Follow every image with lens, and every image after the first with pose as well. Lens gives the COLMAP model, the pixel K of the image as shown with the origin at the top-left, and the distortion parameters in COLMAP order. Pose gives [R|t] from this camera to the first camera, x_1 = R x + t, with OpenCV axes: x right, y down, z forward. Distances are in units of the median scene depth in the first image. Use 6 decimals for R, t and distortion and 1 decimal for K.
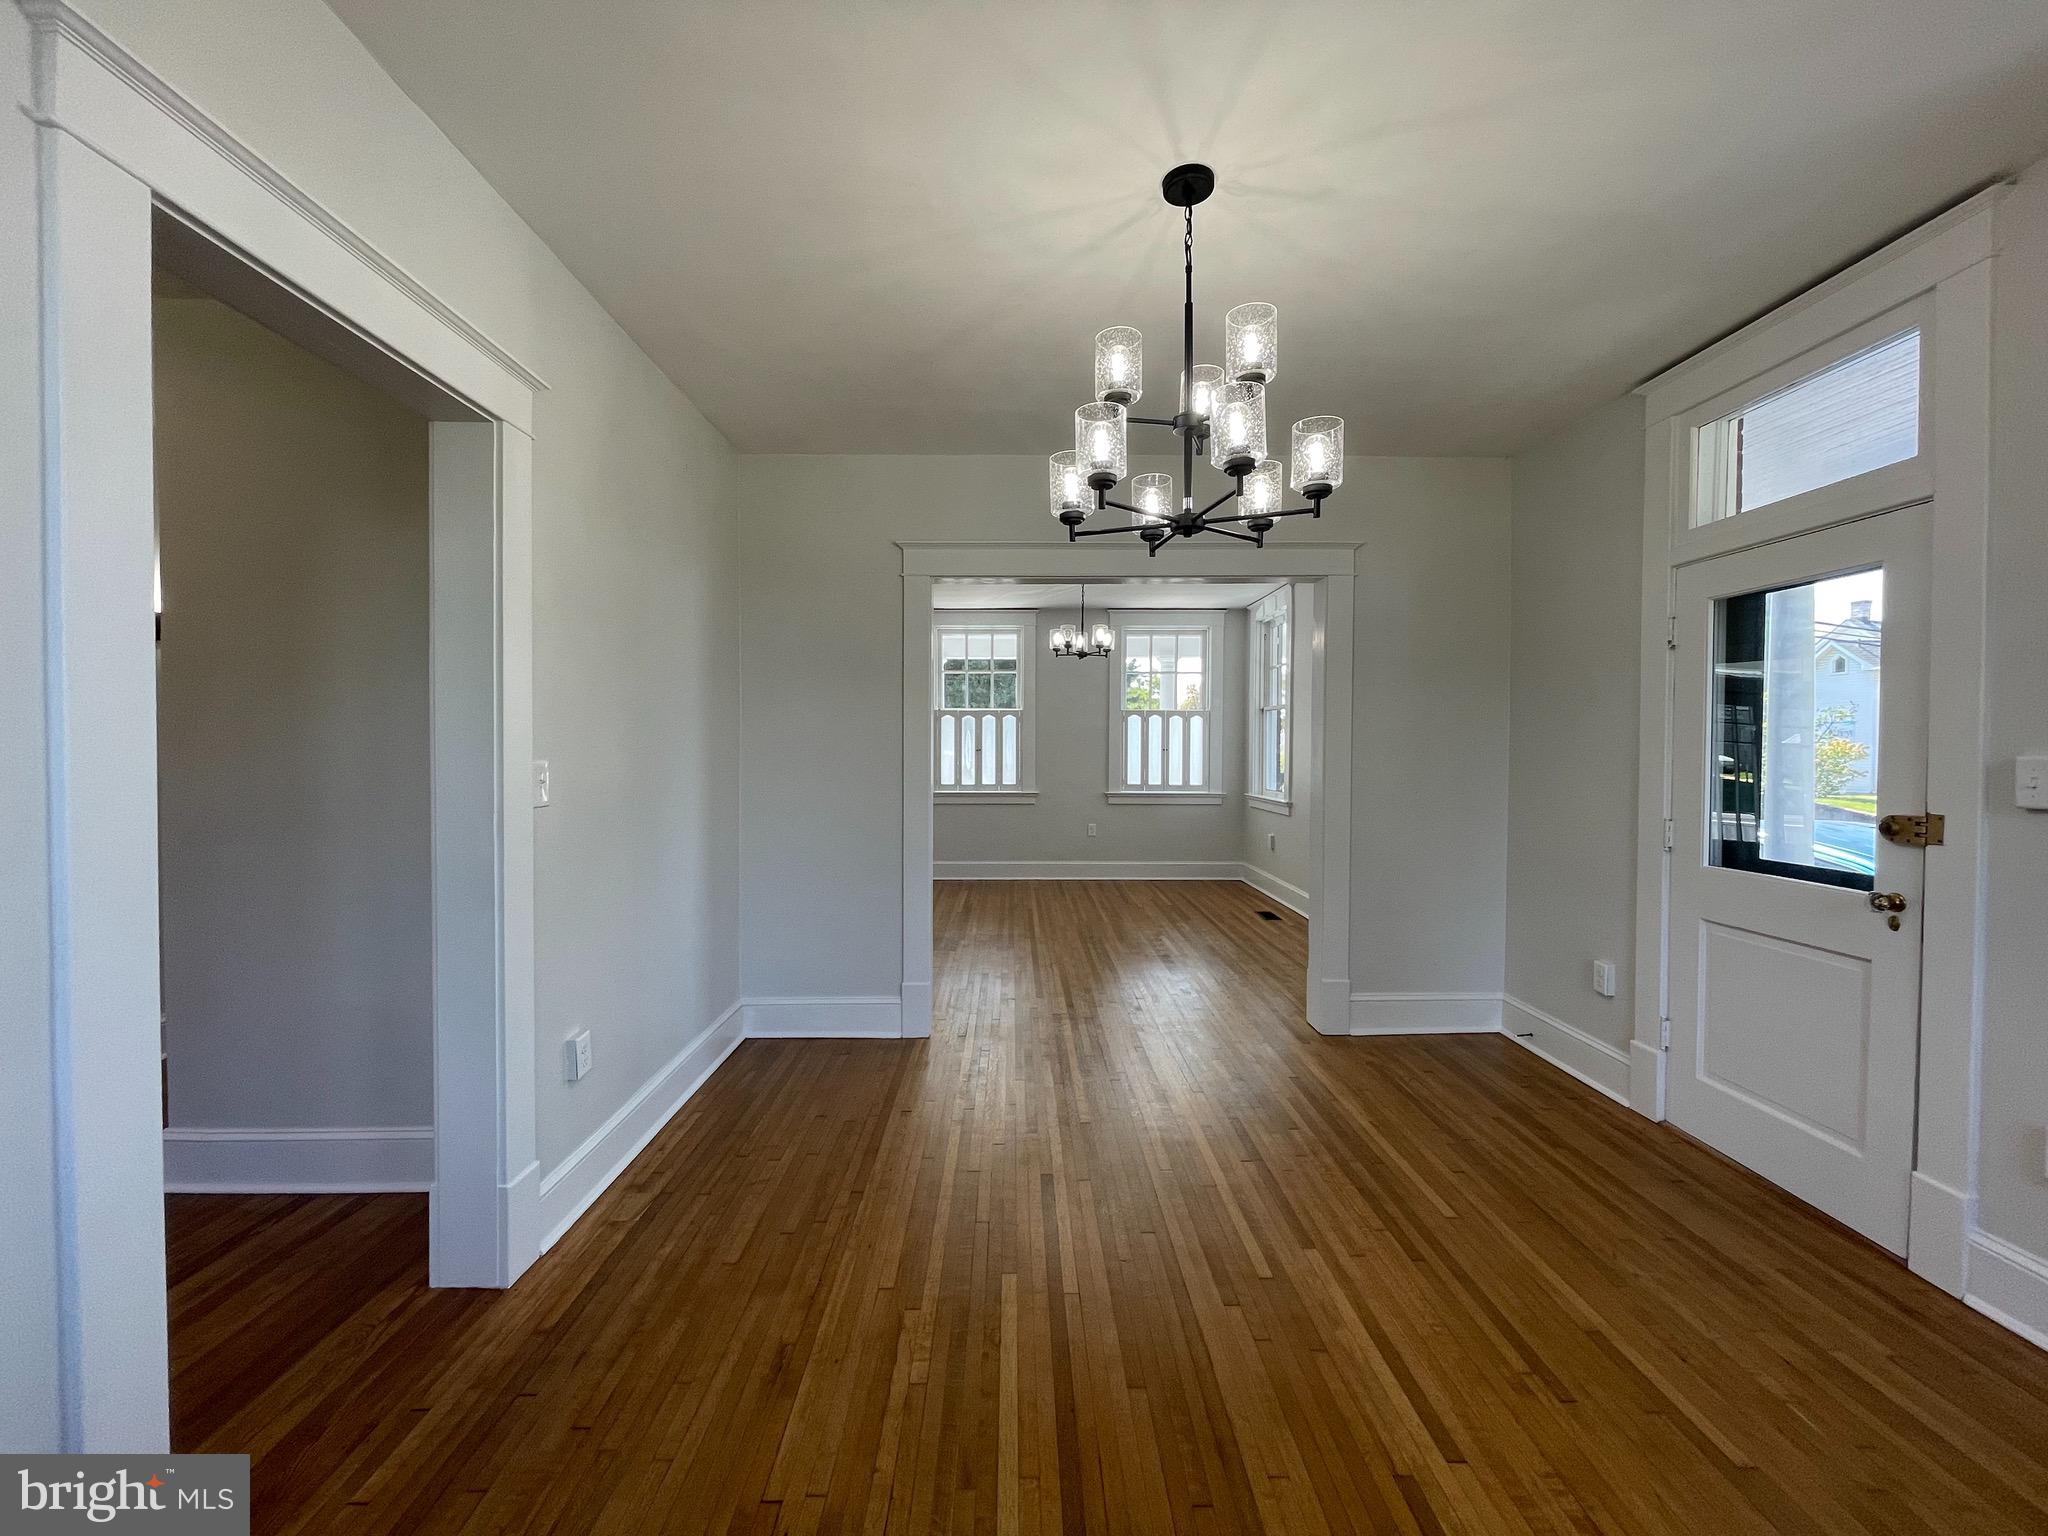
lens RADIAL K [[824.8, 0, 1015.0], [0, 824.8, 760.0], [0, 0, 1]] dist [-0.001353, -0.000093]
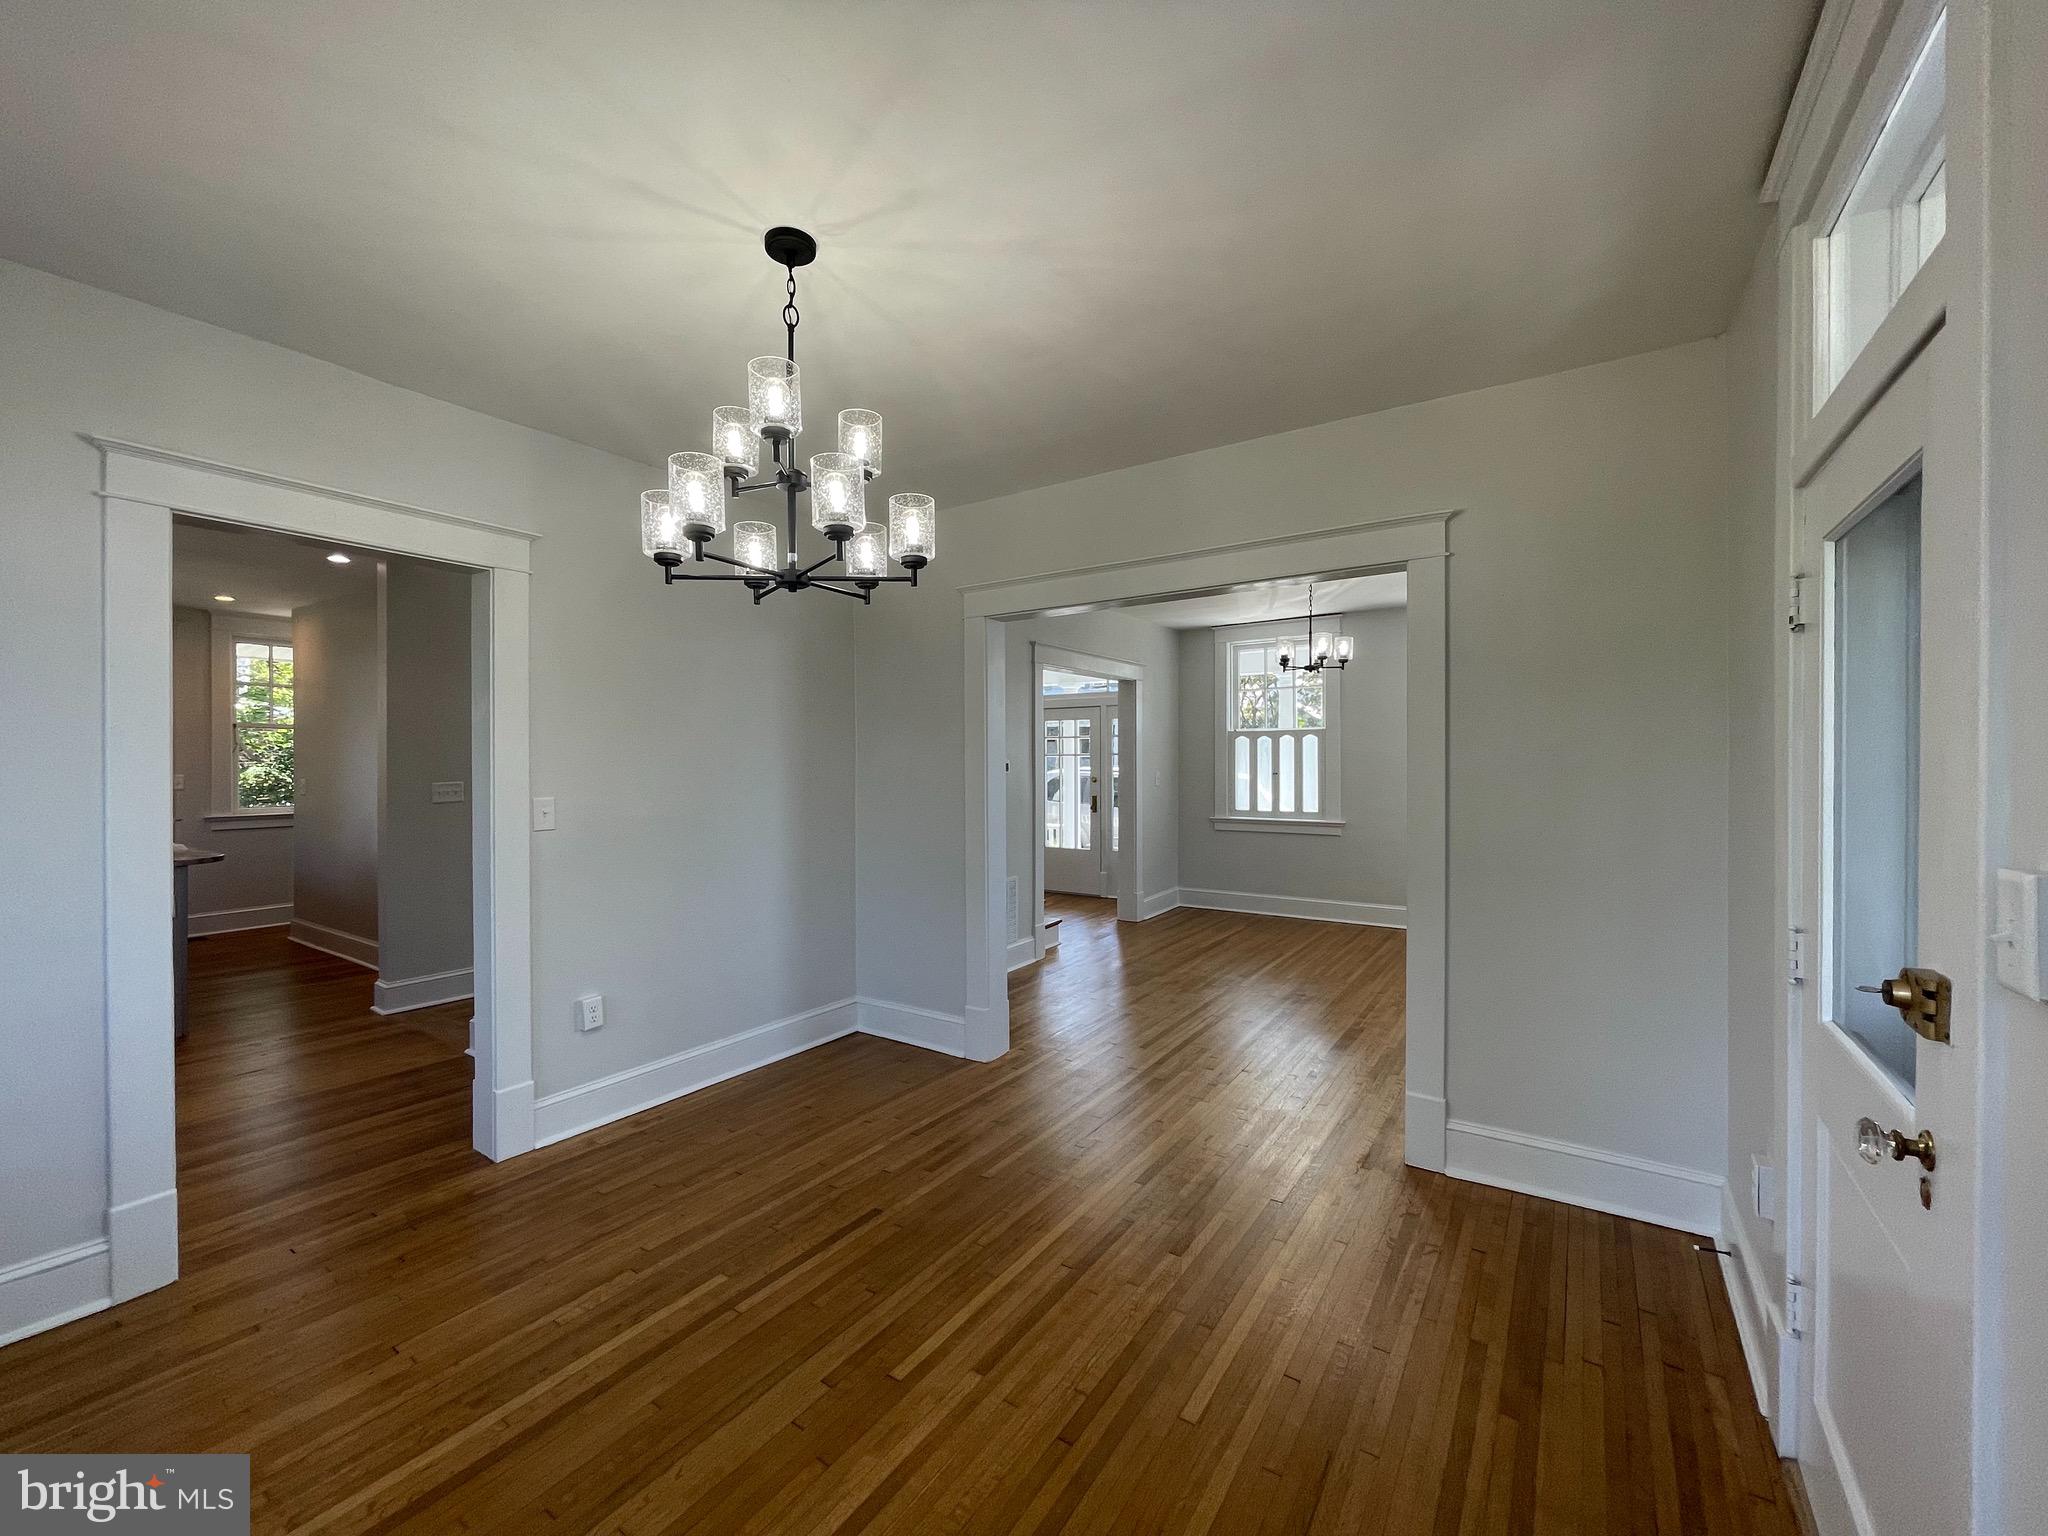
lens RADIAL K [[824.8, 0, 1015.0], [0, 824.8, 760.0], [0, 0, 1]] dist [-0.001353, -0.000093]
pose [[0.821736, -0.005143, -0.569846, 0.603014], [-0.004222, 0.999877, -0.015112, -0.030332], [0.569853, 0.014824, 0.821613, 0.199743]]
